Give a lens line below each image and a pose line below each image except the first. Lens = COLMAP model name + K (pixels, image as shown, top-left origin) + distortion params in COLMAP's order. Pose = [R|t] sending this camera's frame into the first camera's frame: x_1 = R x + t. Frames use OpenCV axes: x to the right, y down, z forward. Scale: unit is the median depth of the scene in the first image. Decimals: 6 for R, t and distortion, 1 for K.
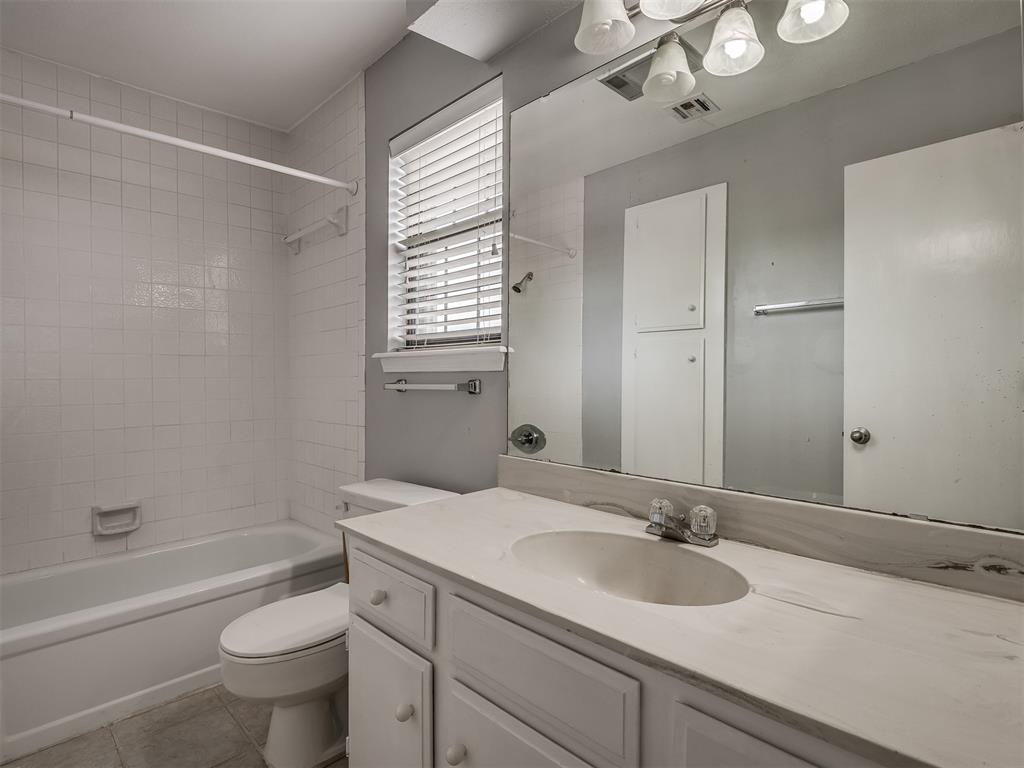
lens RADIAL K [[538.2, 0, 486.1], [0, 538.2, 389.2], [0, 0, 1]] dist [0.005338, -0.006416]
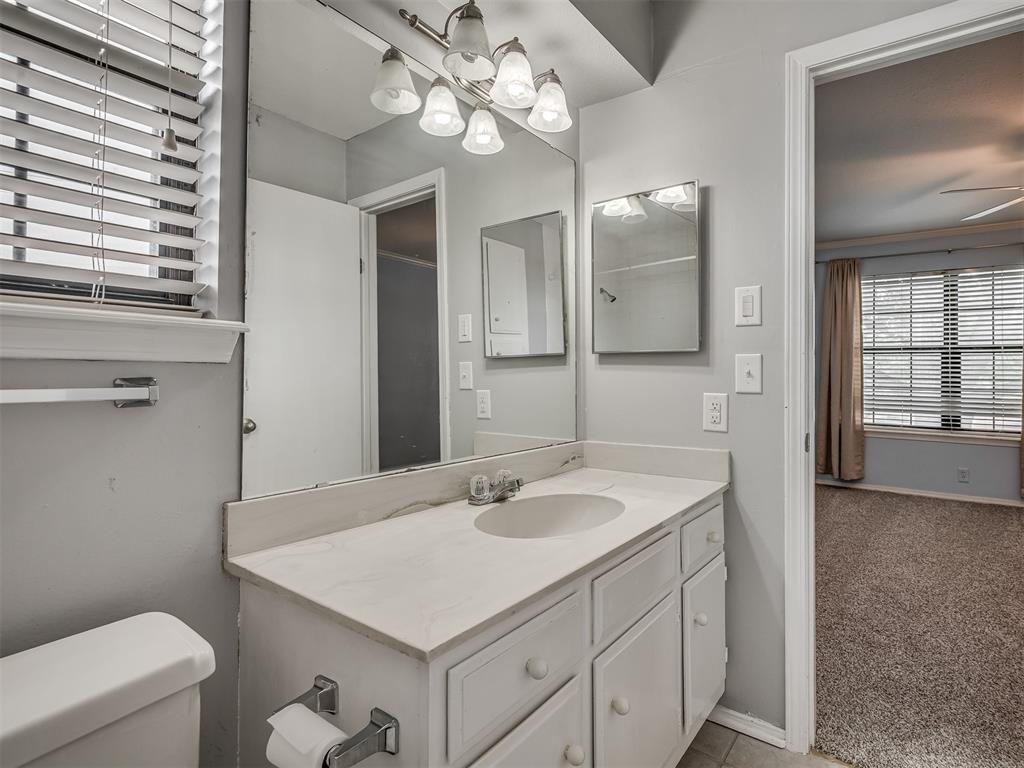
lens RADIAL K [[538.2, 0, 509.4], [0, 538.2, 373.1], [0, 0, 1]] dist [0.005338, -0.006416]
pose [[-0.185628, 0.005824, 0.982603, -0.464381], [0.014662, 0.999888, -0.003157, -0.012193], [-0.982511, 0.013821, -0.185692, 0.604443]]
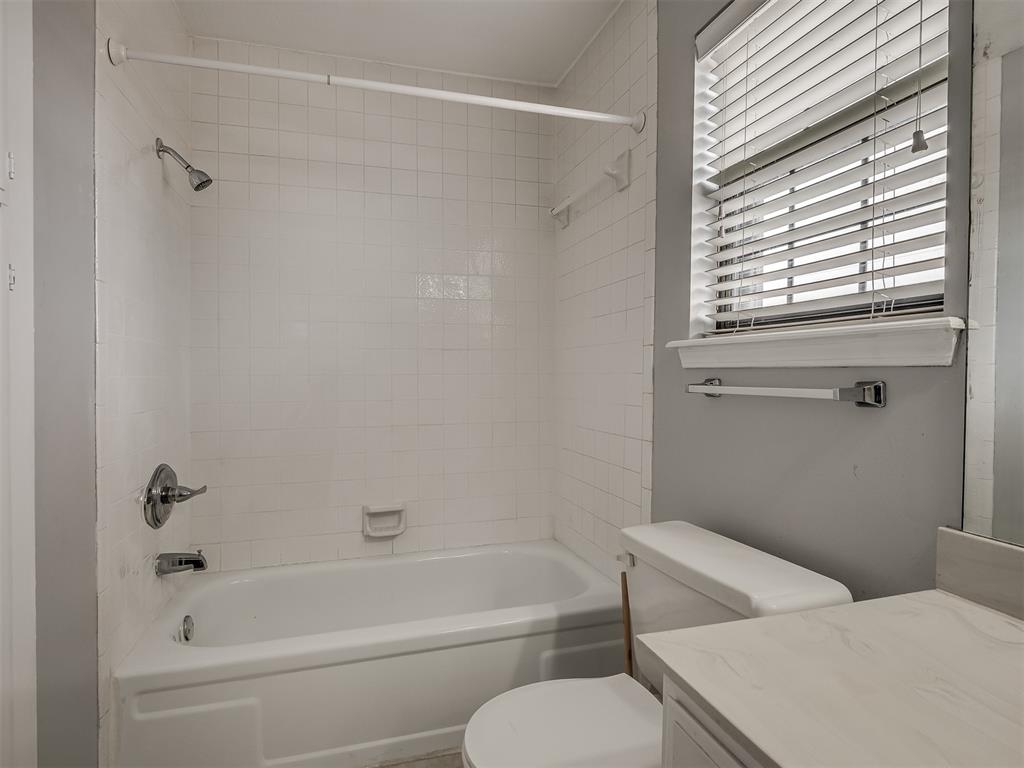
lens RADIAL K [[538.2, 0, 509.5], [0, 538.2, 376.5], [0, 0, 1]] dist [0.005338, -0.006416]
pose [[0.909638, 0.005821, -0.415362, -0.104564], [-0.010729, 0.999897, -0.009484, -0.010761], [0.415264, 0.013083, 0.909607, 0.266128]]
